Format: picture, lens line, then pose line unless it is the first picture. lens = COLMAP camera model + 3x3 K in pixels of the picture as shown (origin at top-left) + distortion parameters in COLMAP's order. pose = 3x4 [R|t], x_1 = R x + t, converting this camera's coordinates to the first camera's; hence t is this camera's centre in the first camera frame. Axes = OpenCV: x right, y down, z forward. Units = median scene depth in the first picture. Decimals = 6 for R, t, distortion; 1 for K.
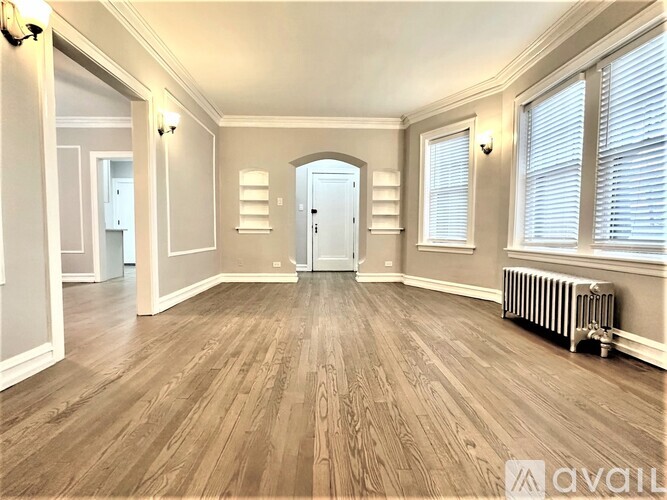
lens RADIAL K [[324.3, 0, 334.2], [0, 324.3, 247.4], [0, 0, 1]] dist [-0.001390, -0.000220]
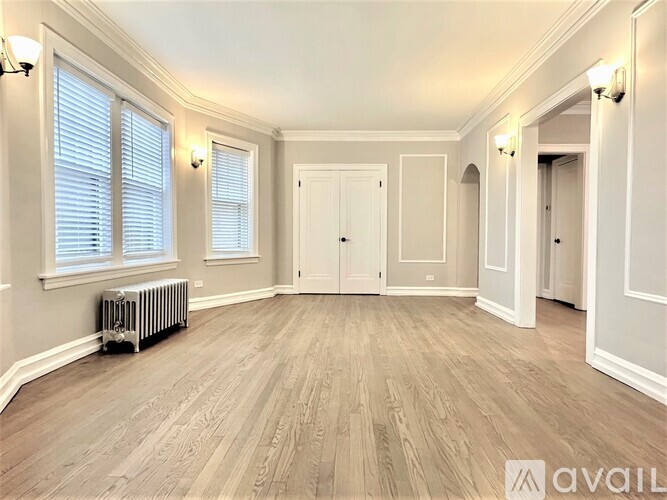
lens RADIAL K [[367.6, 0, 331.0], [0, 367.6, 249.1], [0, 0, 1]] dist [-0.003170, 0.000583]
pose [[-0.995587, -0.011709, 0.093112, -0.052303], [-0.004664, 0.997133, 0.075520, -0.132861], [-0.093729, 0.074752, -0.992787, 2.183522]]
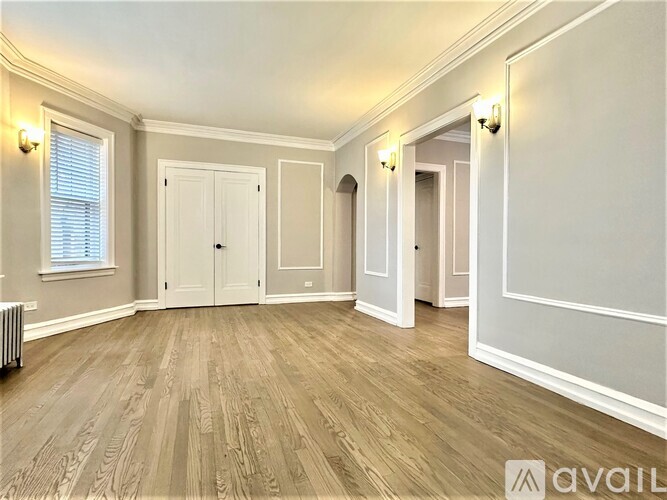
lens RADIAL K [[367.6, 0, 331.0], [0, 367.6, 249.1], [0, 0, 1]] dist [-0.003170, 0.000583]
pose [[-0.953167, -0.006050, -0.302383, 0.103695], [-0.024734, 0.998010, 0.058001, -0.141023], [0.301430, 0.062764, -0.951420, 2.090773]]
